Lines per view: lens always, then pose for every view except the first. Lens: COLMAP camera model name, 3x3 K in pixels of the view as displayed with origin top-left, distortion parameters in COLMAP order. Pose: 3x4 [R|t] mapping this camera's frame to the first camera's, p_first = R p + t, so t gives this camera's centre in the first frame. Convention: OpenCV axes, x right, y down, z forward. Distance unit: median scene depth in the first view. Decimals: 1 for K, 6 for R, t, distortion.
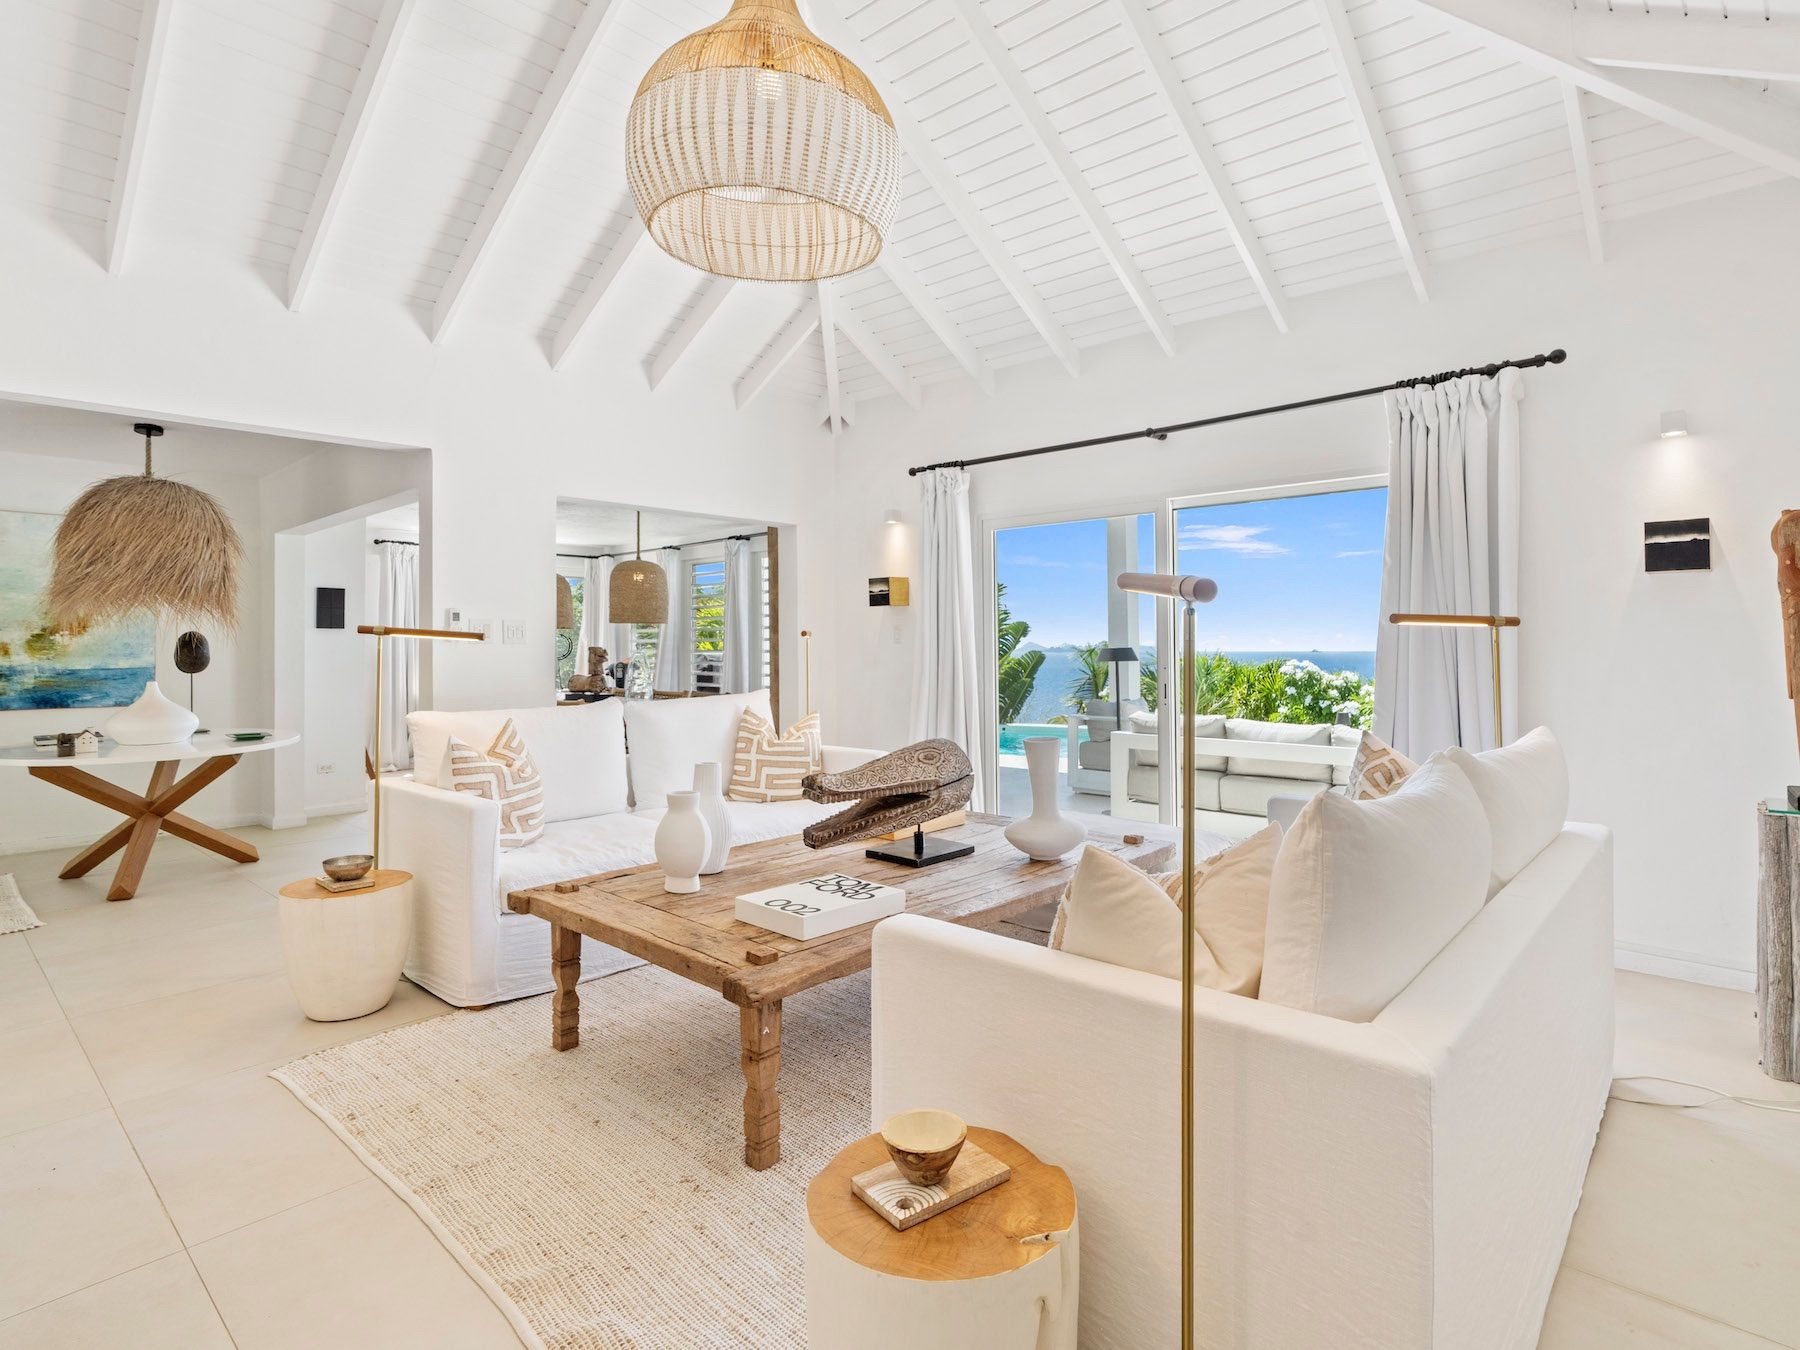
lens RADIAL K [[939.4, 0, 915.4], [0, 939.4, 636.1], [0, 0, 1]] dist [-0.004932, 0.001383]
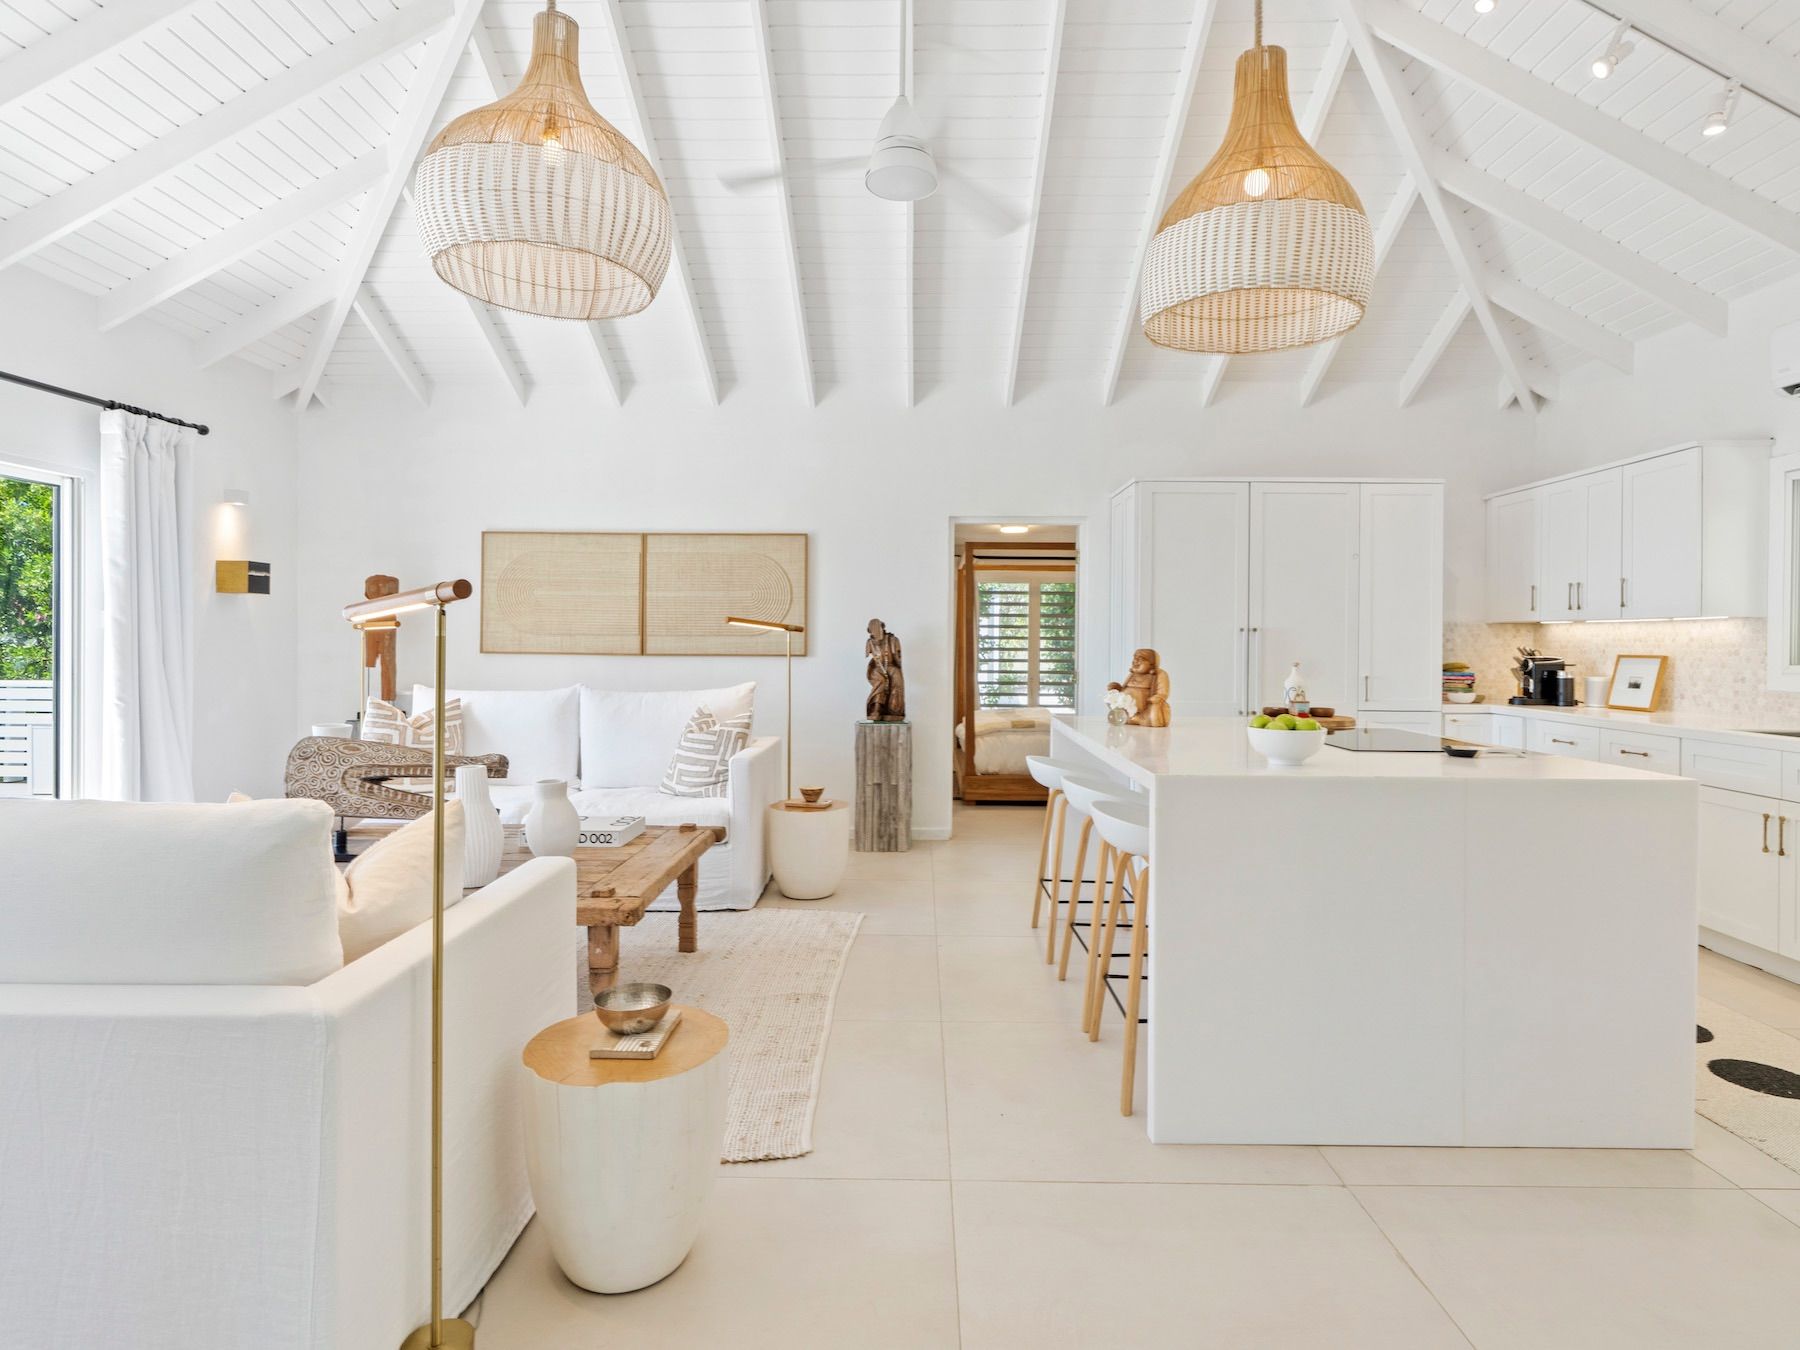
lens RADIAL K [[944.6, 0, 911.2], [0, 944.6, 643.7], [0, 0, 1]] dist [-0.002670, 0.001281]
pose [[-0.663701, 0.000055, 0.747998, -0.805467], [-0.010503, 0.999901, -0.009392, 0.013664], [-0.747924, -0.014090, -0.663635, 0.875469]]
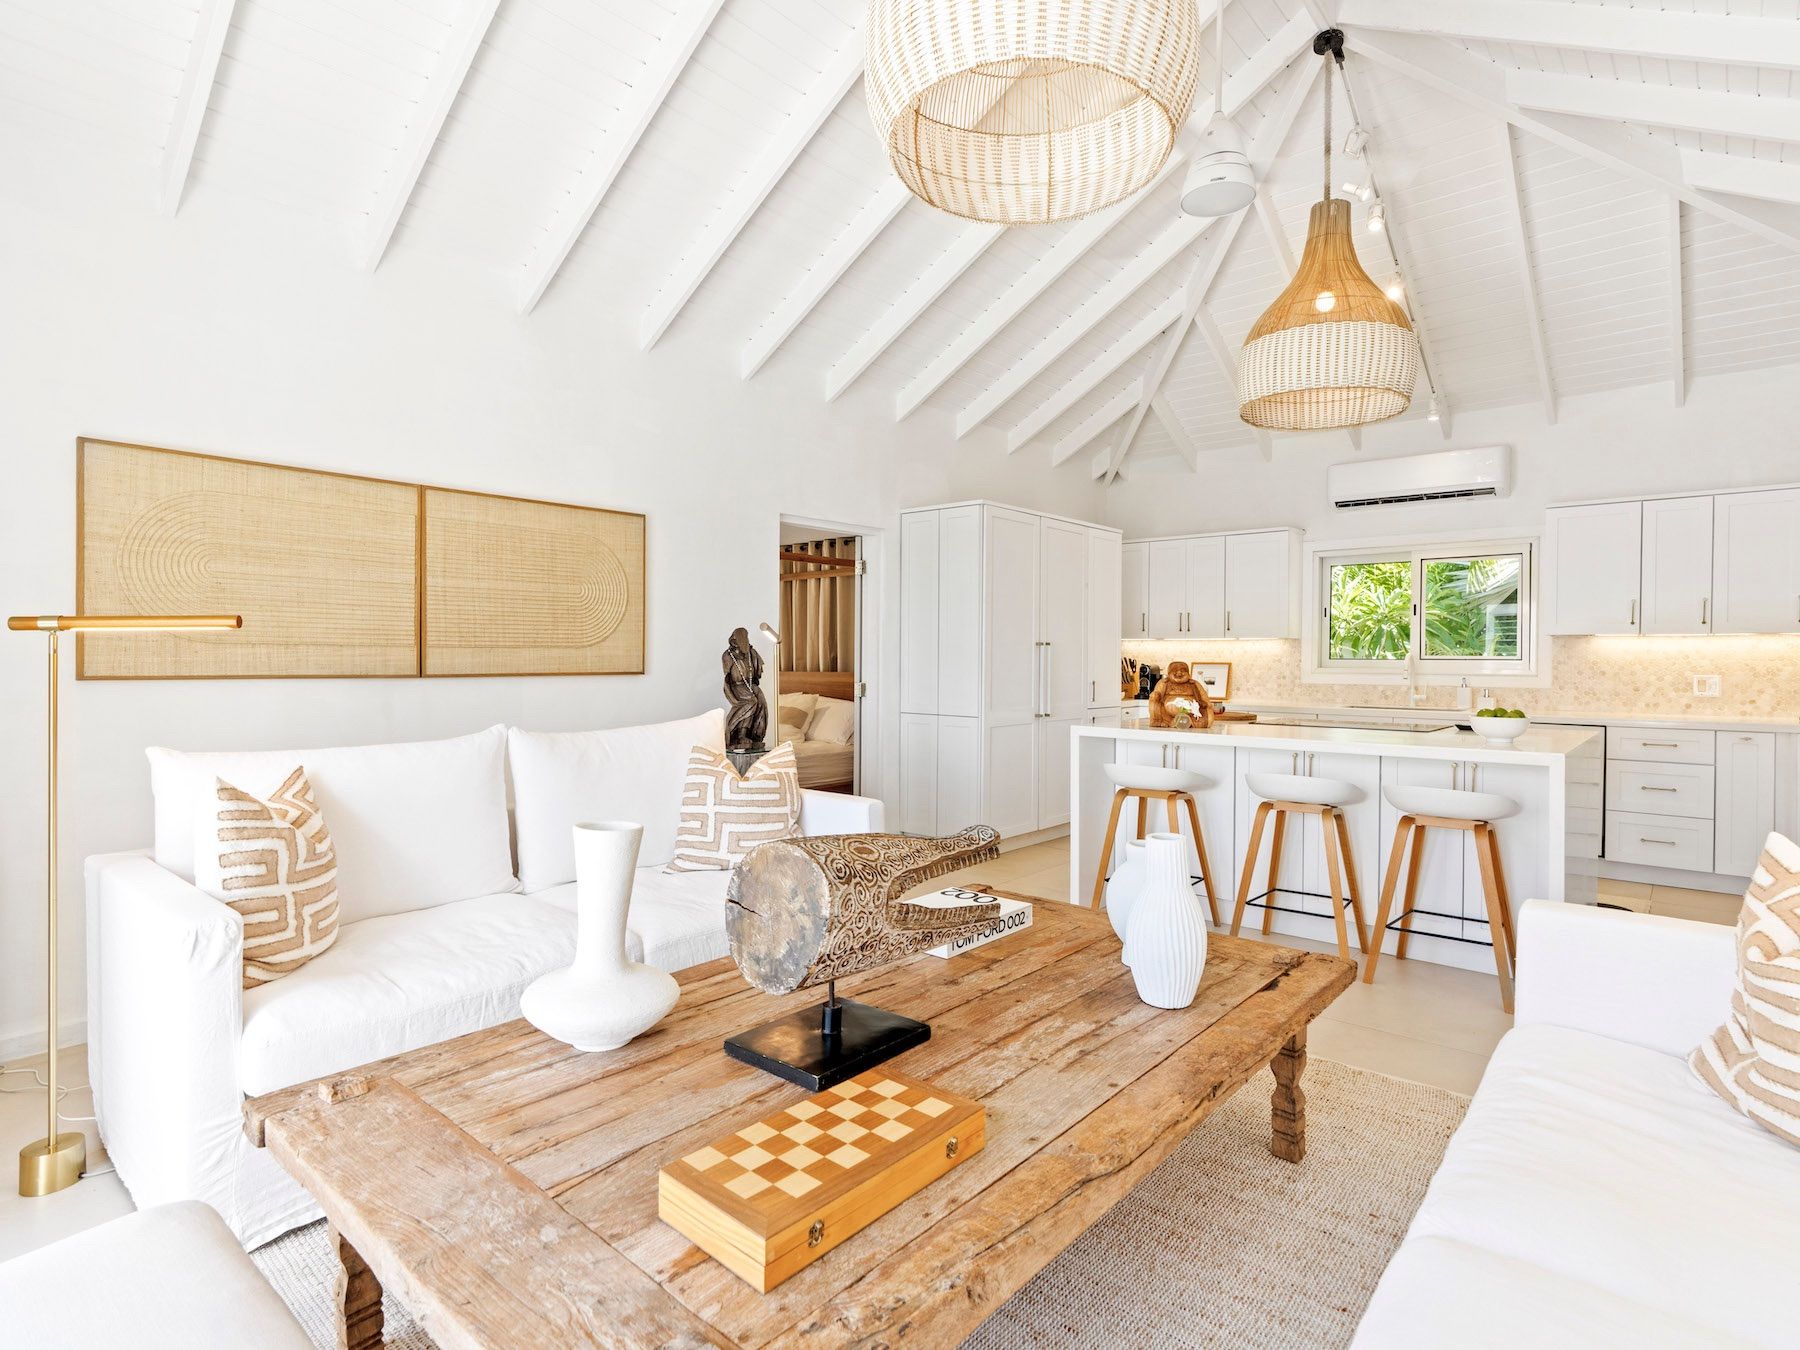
lens RADIAL K [[927.5, 0, 916.3], [0, 927.5, 666.7], [0, 0, 1]] dist [-0.000653, 0.002742]
pose [[-0.999559, 0.002269, -0.029620, -0.024388], [0.002227, 0.999996, 0.001455, 0.011762], [0.029623, 0.001388, -0.999560, 1.105377]]
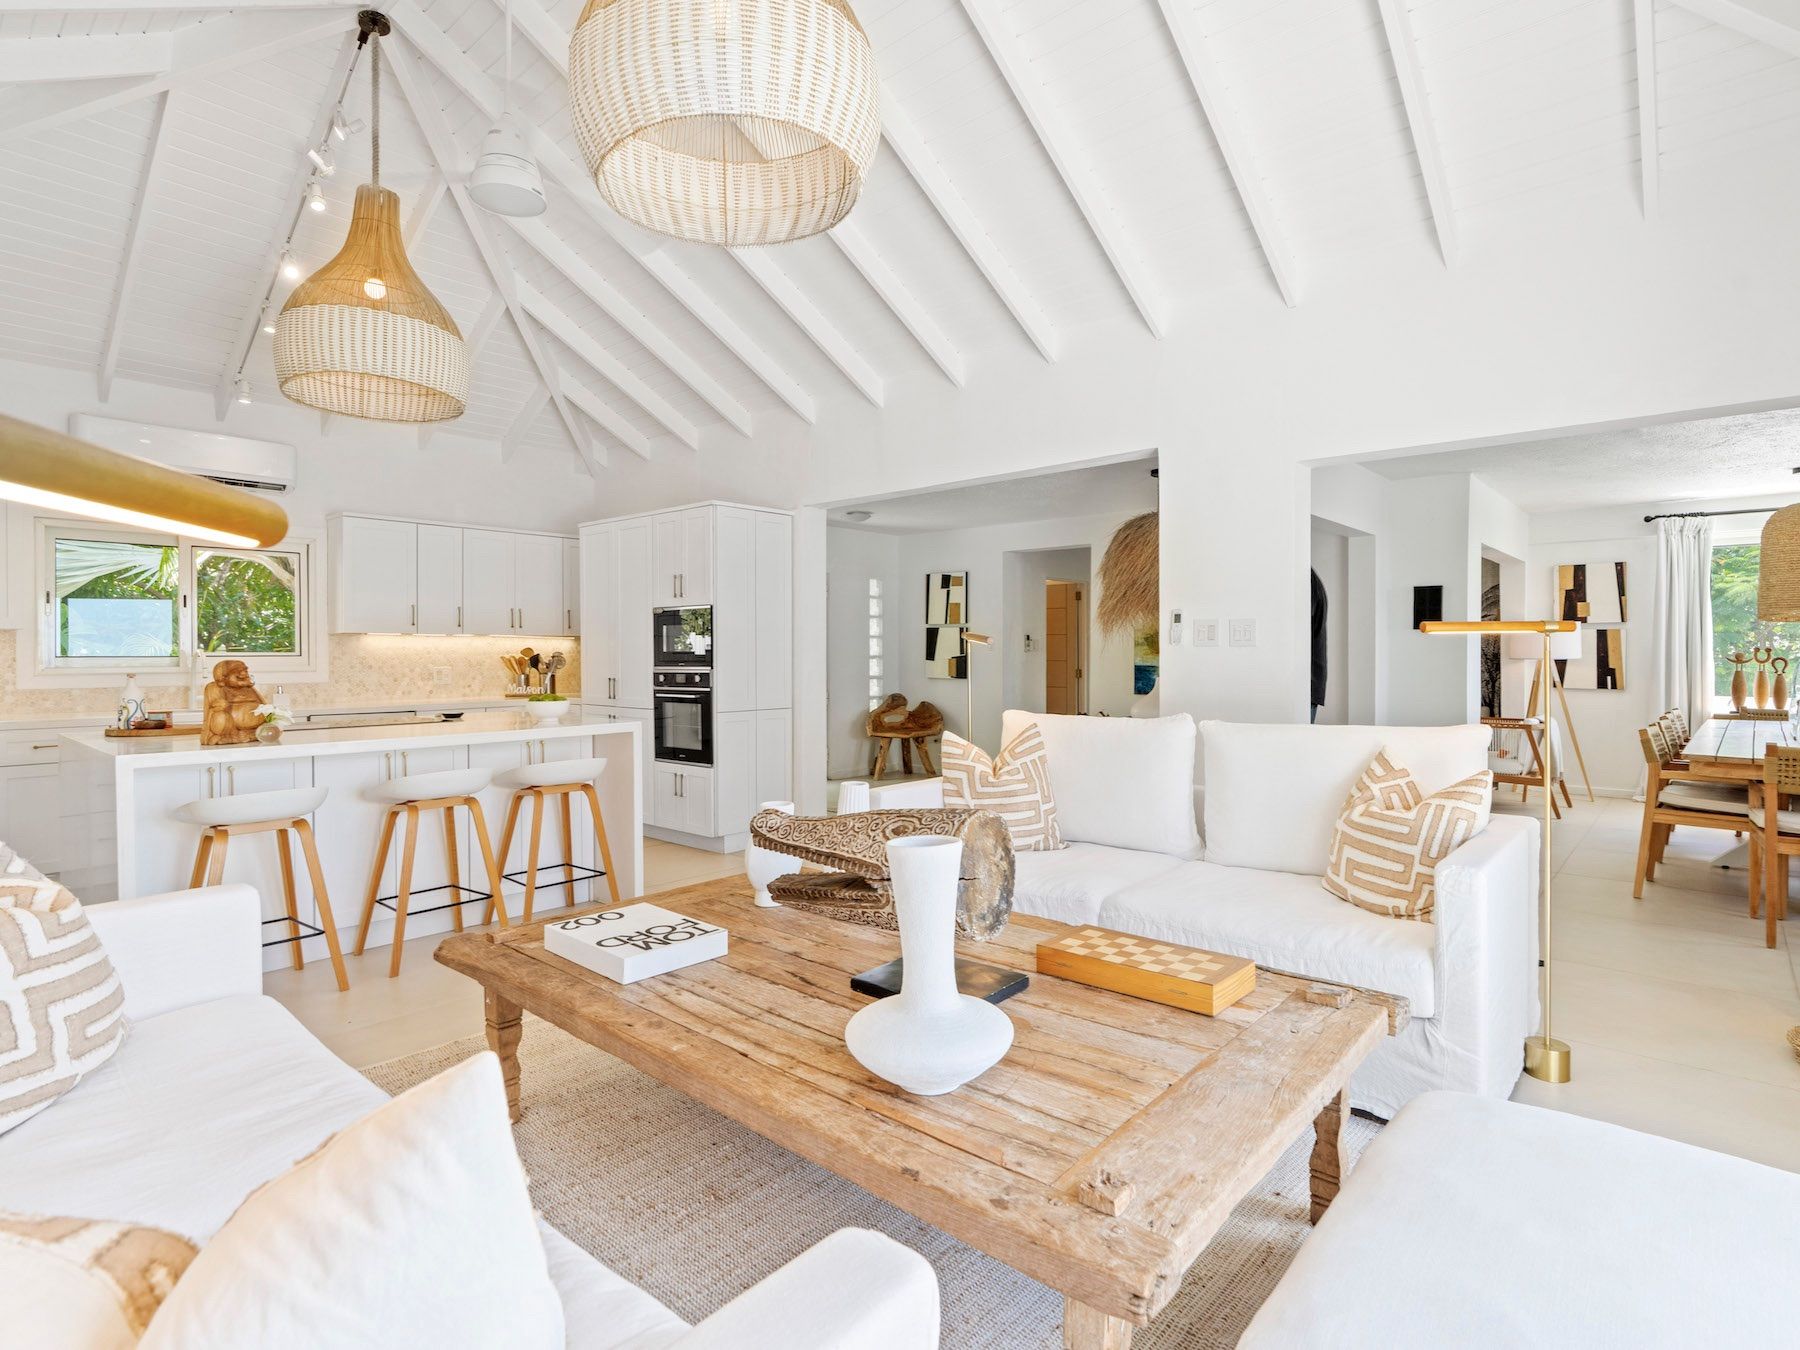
lens RADIAL K [[930.2, 0, 910.8], [0, 930.2, 659.0], [0, 0, 1]] dist [-0.003144, 0.000648]
pose [[0.018241, 0.011553, -0.999767, 0.442994], [0.012843, 0.999848, 0.011788, 0.005968], [0.999751, -0.013055, 0.018090, 0.701643]]
